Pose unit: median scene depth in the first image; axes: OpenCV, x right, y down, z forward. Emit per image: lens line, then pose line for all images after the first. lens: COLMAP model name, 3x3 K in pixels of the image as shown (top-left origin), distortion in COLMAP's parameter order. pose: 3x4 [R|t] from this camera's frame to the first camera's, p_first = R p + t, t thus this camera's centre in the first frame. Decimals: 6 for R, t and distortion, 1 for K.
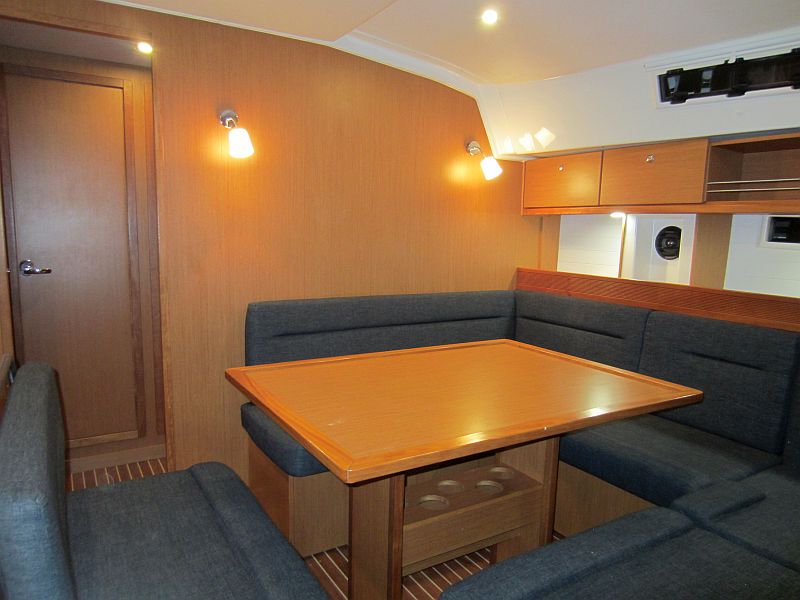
lens RADIAL K [[580.6, 0, 400.0], [0, 580.6, 300.0], [0, 0, 1]] dist [-0.004528, -0.000251]
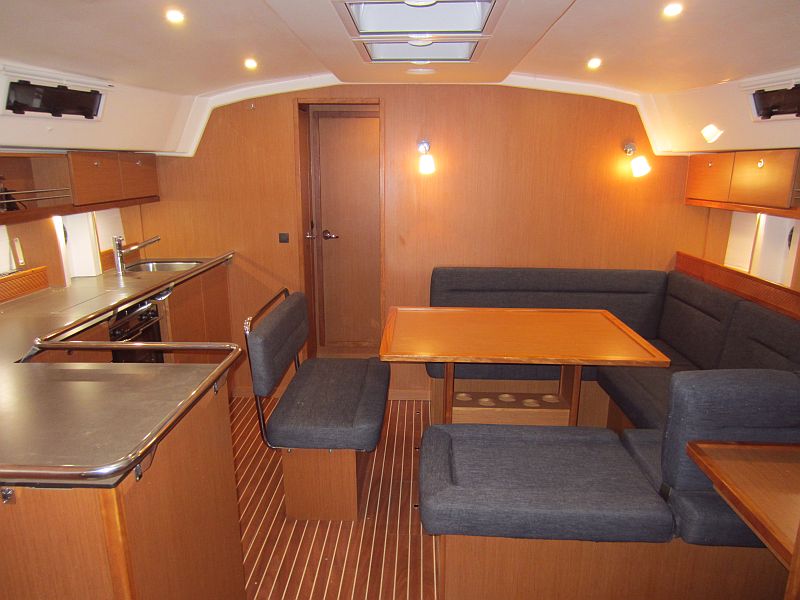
lens RADIAL K [[613.7, 0, 400.0], [0, 613.7, 300.0], [0, 0, 1]] dist [0.056411, 0.004300]
pose [[0.834369, 0.105142, -0.541085, 0.503579], [-0.060225, 0.993151, 0.100117, -0.060024], [0.547906, -0.050948, 0.834987, -0.367420]]
